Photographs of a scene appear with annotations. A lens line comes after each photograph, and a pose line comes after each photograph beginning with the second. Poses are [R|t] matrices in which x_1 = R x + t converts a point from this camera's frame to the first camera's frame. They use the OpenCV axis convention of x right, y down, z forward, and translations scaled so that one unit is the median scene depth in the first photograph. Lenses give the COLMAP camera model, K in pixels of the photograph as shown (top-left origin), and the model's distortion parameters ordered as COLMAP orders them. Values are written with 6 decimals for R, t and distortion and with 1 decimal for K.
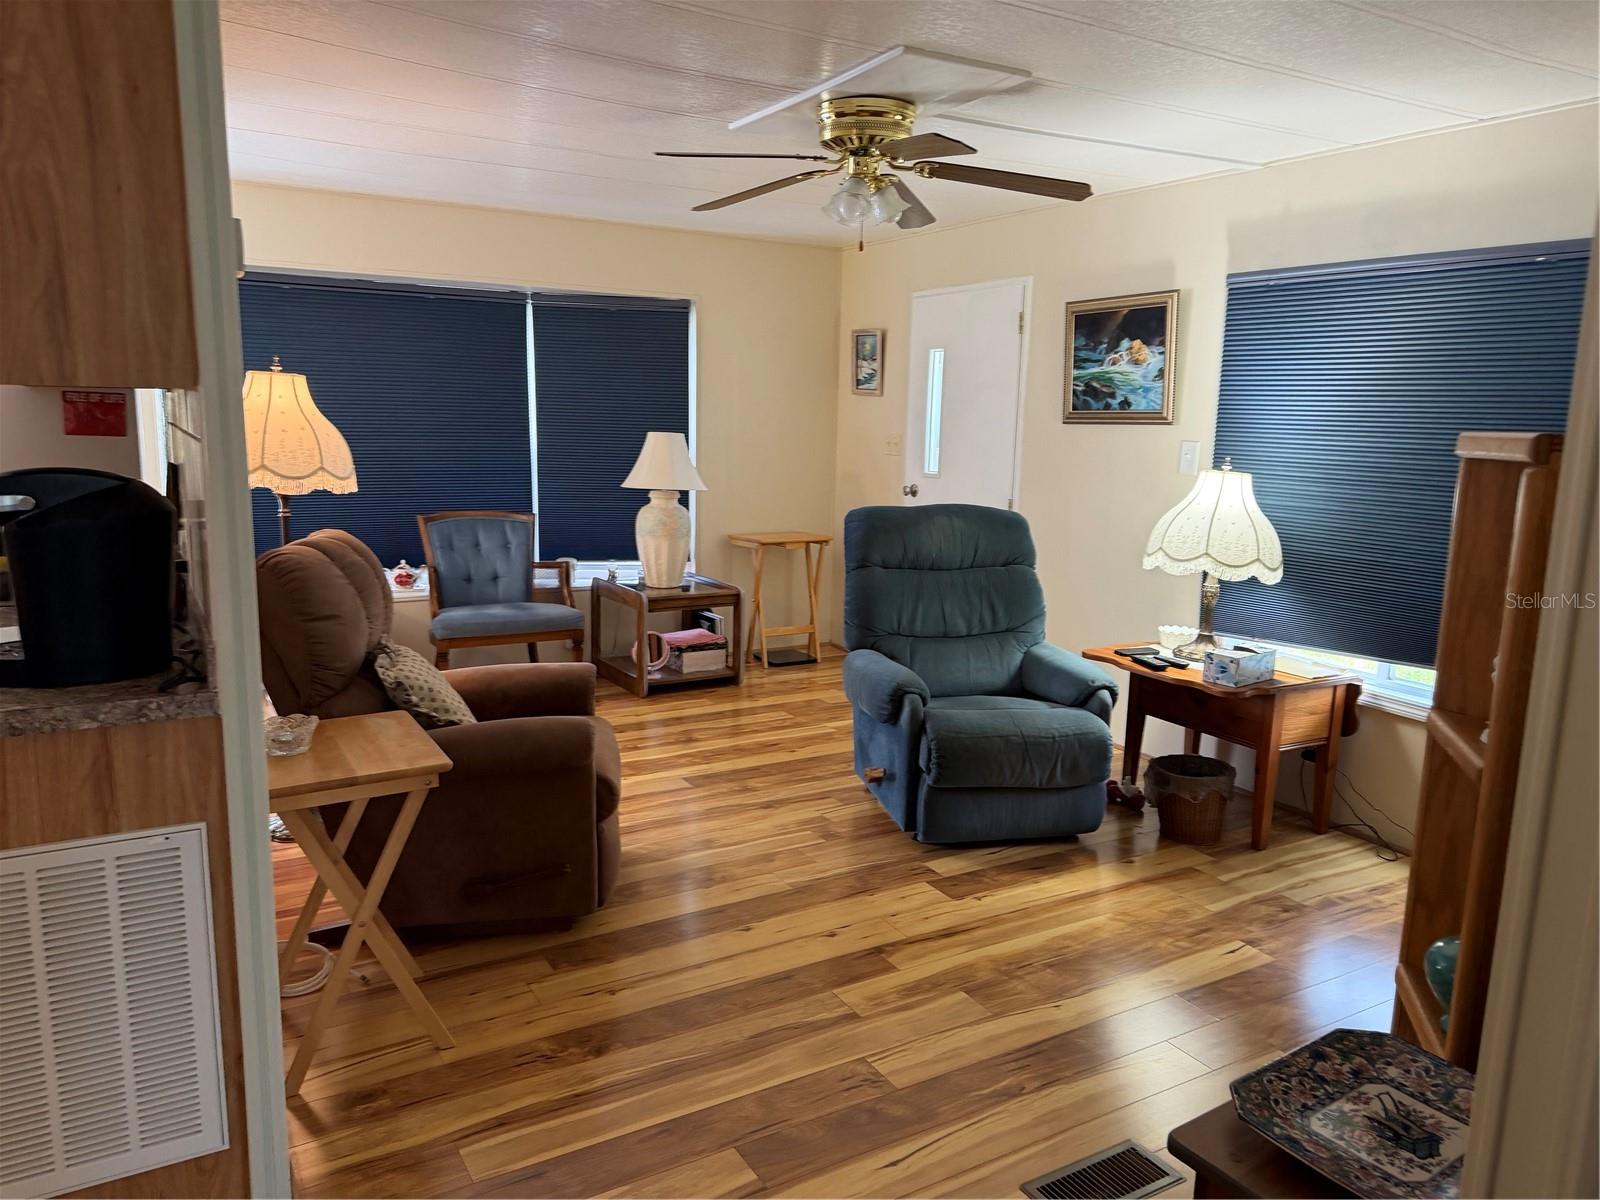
lens RADIAL K [[1119.7, 0, 800.0], [0, 1119.7, 600.0], [0, 0, 1]] dist [0.117960, -0.184388]
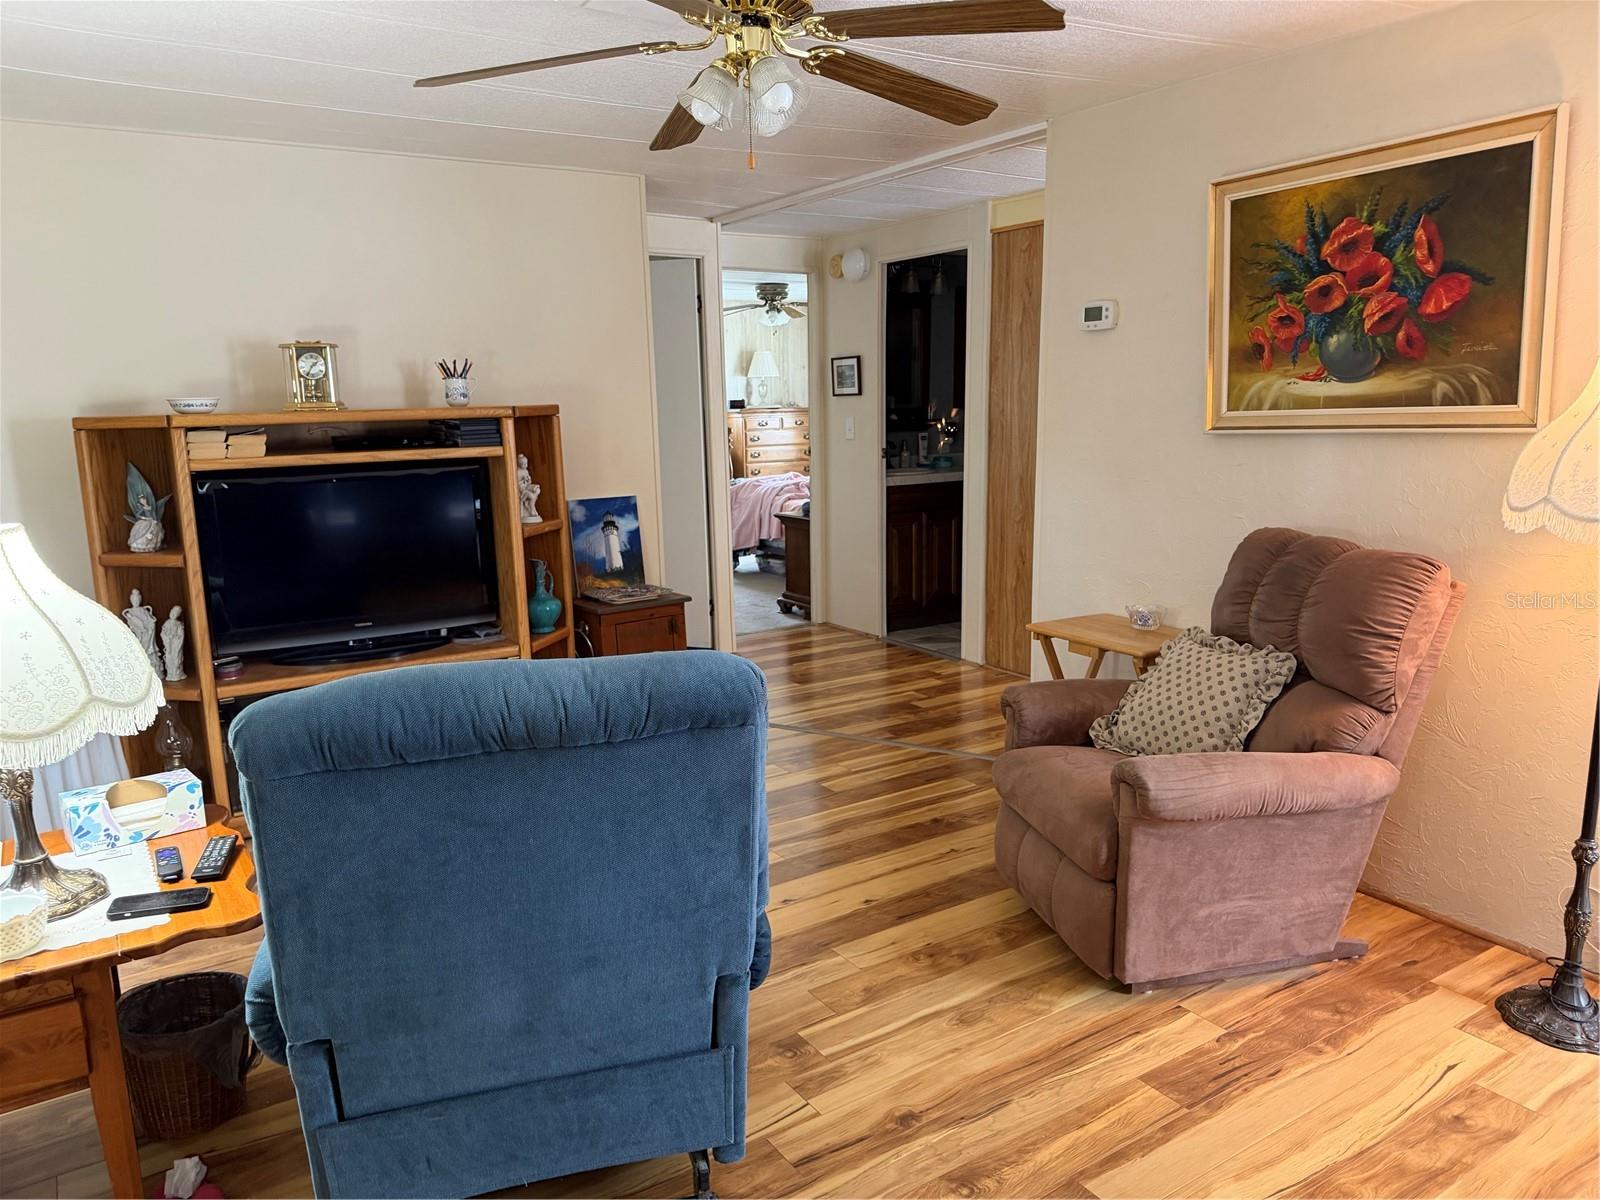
lens RADIAL K [[1119.7, 0, 800.0], [0, 1119.7, 600.0], [0, 0, 1]] dist [0.117960, -0.184388]
pose [[-0.998960, 0.004101, -0.045412, 0.046063], [-0.011278, 0.942779, 0.333228, -0.234213], [0.044180, 0.333394, -0.941752, 1.398148]]
